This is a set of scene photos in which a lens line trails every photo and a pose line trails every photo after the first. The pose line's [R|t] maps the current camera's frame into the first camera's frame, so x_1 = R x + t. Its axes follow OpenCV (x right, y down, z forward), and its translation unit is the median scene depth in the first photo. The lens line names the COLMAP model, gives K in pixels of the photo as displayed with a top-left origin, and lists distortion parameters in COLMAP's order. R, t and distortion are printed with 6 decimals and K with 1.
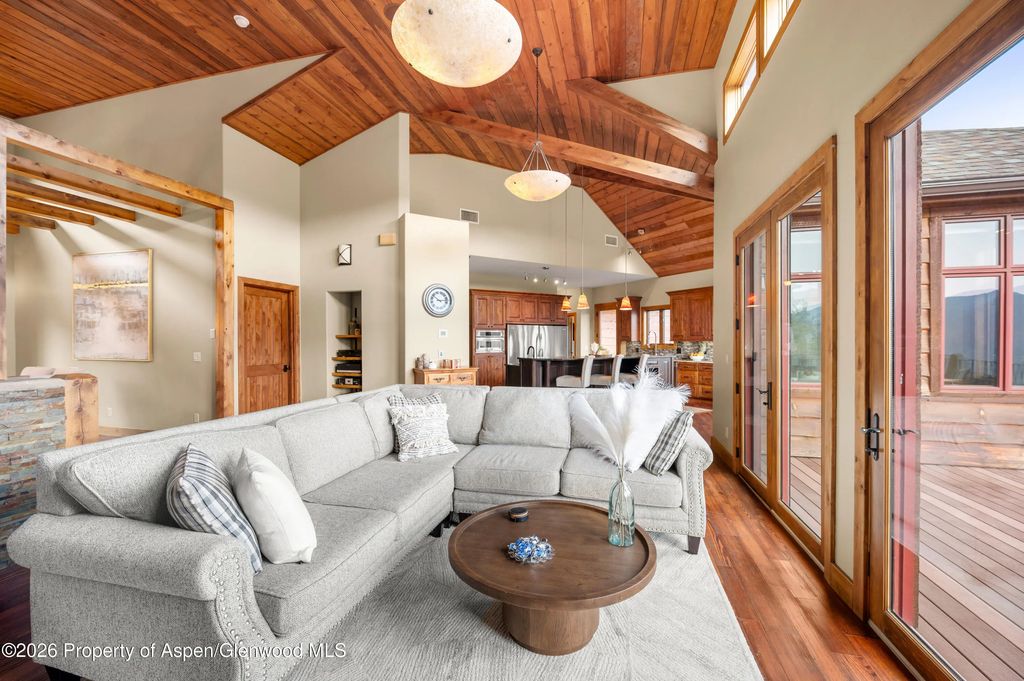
lens RADIAL K [[417.5, 0, 507.9], [0, 417.5, 335.0], [0, 0, 1]] dist [-0.007862, -0.000170]
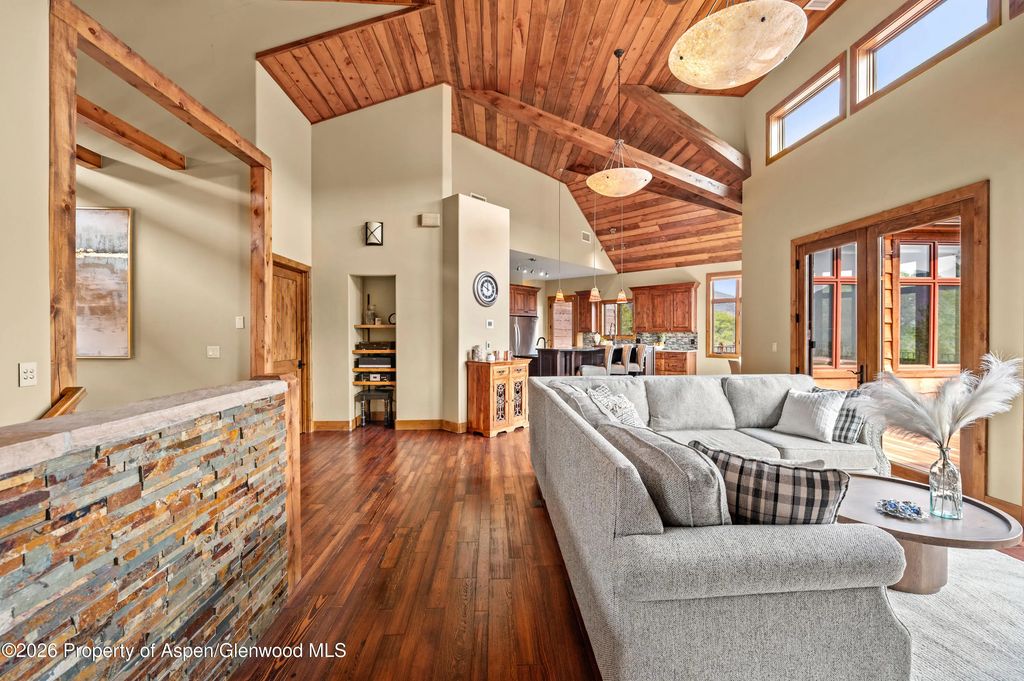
lens RADIAL K [[422.4, 0, 514.4], [0, 422.4, 327.7], [0, 0, 1]] dist [-0.010005, -0.000013]
pose [[0.951967, 0.004198, 0.306172, -0.391323], [-0.005227, 0.999983, 0.002541, 0.002323], [-0.306156, -0.004019, 0.951973, 0.063160]]
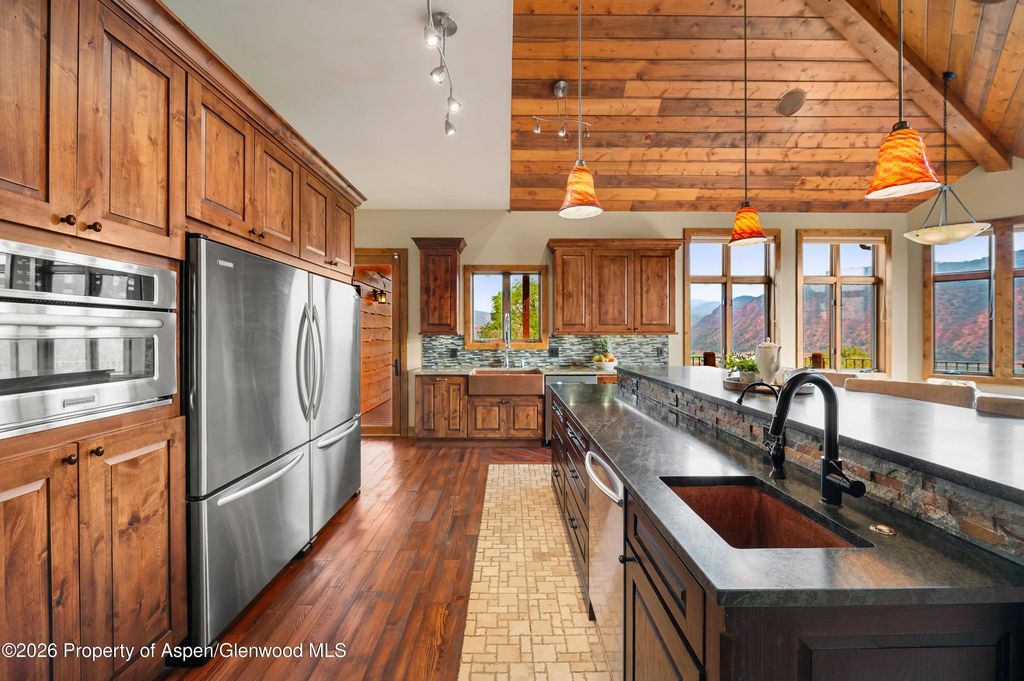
lens RADIAL K [[407.5, 0, 512.2], [0, 407.5, 335.8], [0, 0, 1]] dist [-0.010738, -0.000293]
pose [[0.496570, -0.004146, 0.867987, -0.127948], [-0.011987, 0.999860, 0.011634, 0.017200], [-0.867914, -0.016182, 0.496451, 1.262240]]
